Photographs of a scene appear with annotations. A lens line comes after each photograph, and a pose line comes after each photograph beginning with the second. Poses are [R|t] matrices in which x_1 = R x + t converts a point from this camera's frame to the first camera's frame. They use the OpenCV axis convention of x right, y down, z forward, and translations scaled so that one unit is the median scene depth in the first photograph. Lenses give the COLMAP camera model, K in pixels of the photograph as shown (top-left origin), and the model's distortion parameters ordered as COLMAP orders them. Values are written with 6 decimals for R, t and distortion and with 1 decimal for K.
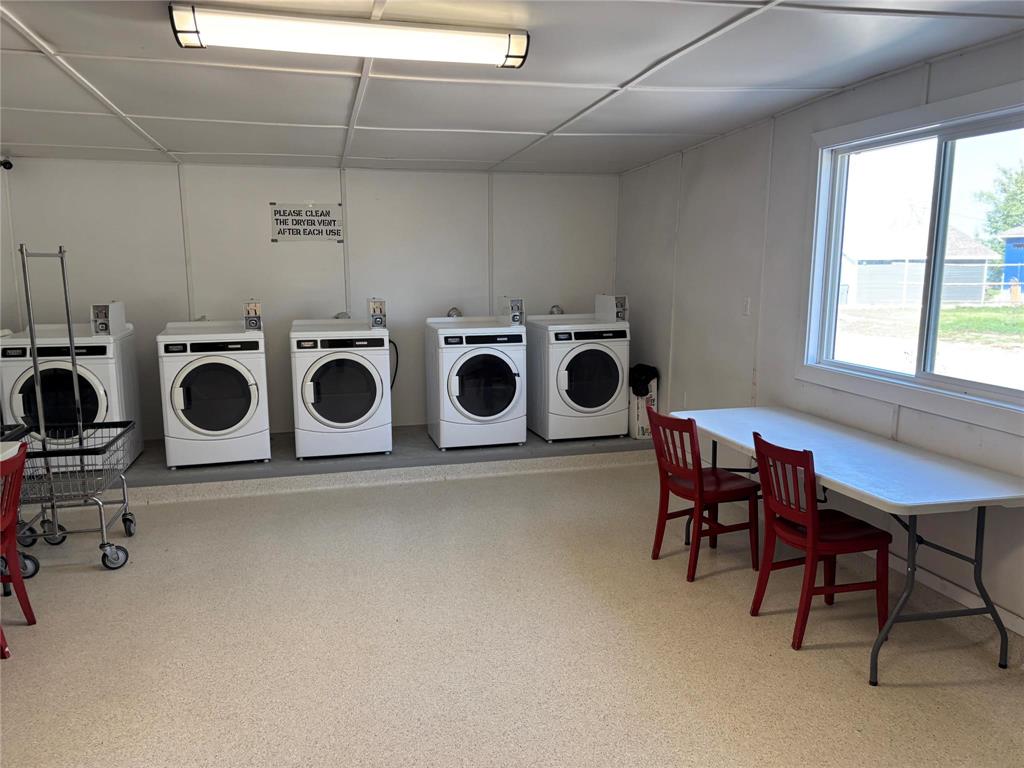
lens RADIAL K [[764.5, 0, 523.7], [0, 764.5, 388.8], [0, 0, 1]] dist [0.052232, -0.057173]
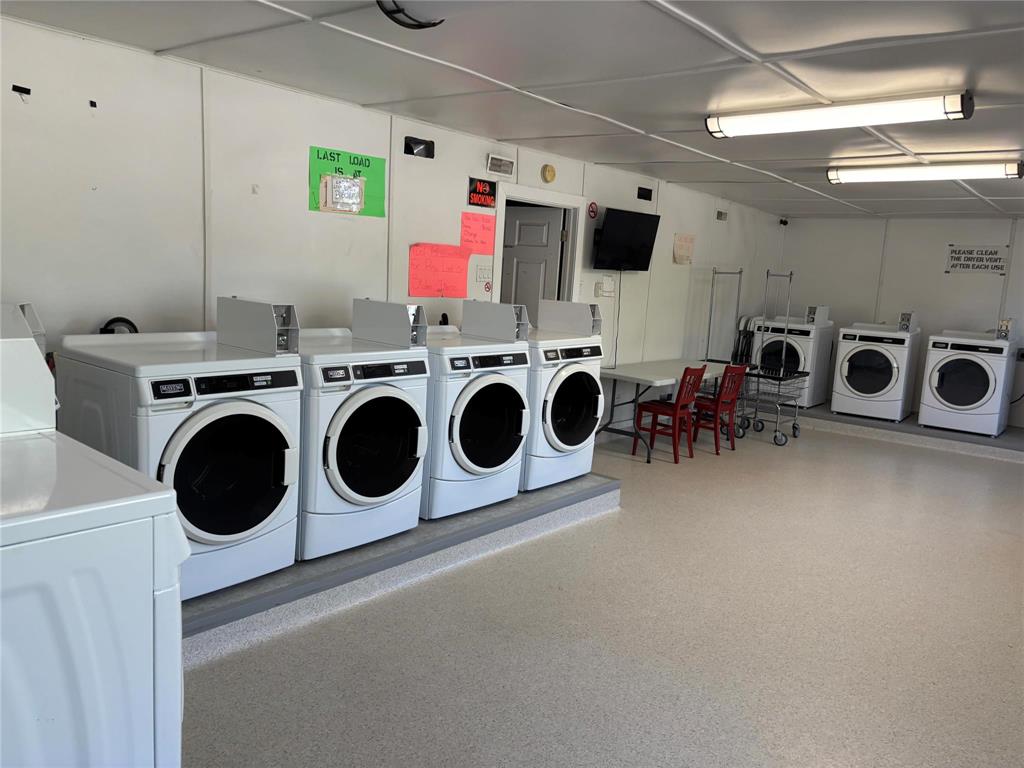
lens RADIAL K [[760.8, 0, 510.3], [0, 760.8, 372.6], [0, 0, 1]] dist [0.054557, -0.055629]
pose [[0.567146, 0.146830, -0.810424, 0.448136], [-0.189363, 0.980867, 0.045191, 0.081691], [0.801553, 0.127834, 0.584099, -0.479649]]
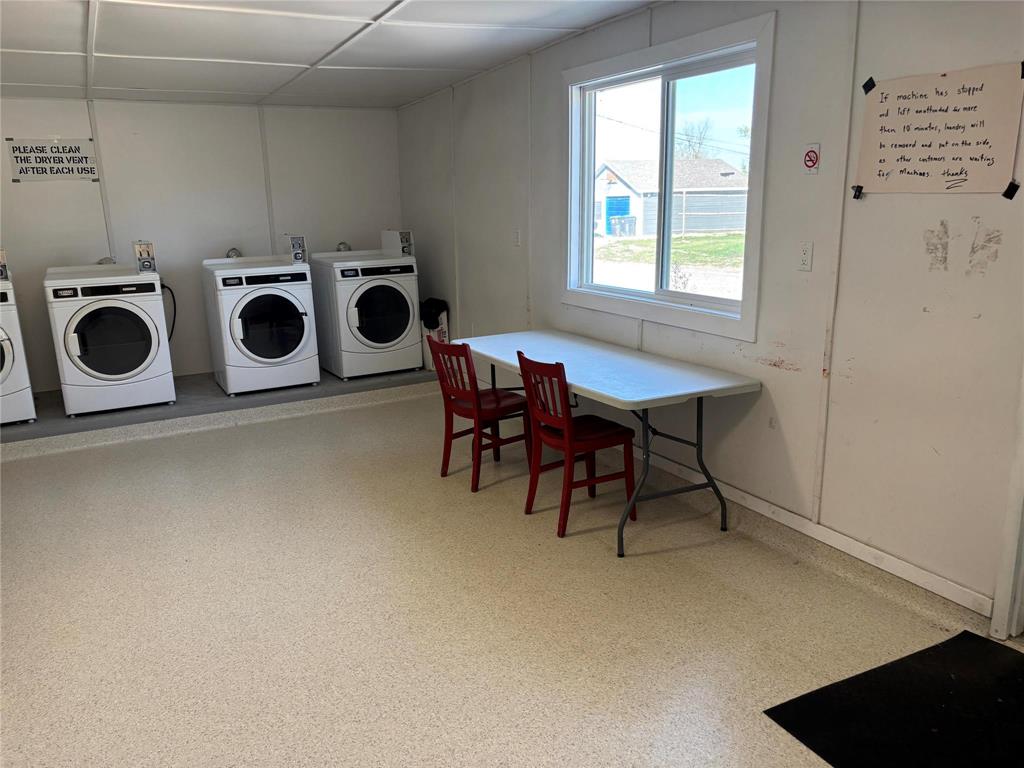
lens RADIAL K [[760.3, 0, 512.0], [0, 760.3, 384.0], [0, 0, 1]] dist [0.041118, -0.046089]
pose [[0.971021, -0.076475, 0.226430, 0.025387], [0.059558, 0.994963, 0.080633, 0.009530], [-0.231455, -0.064810, 0.970684, -0.035499]]
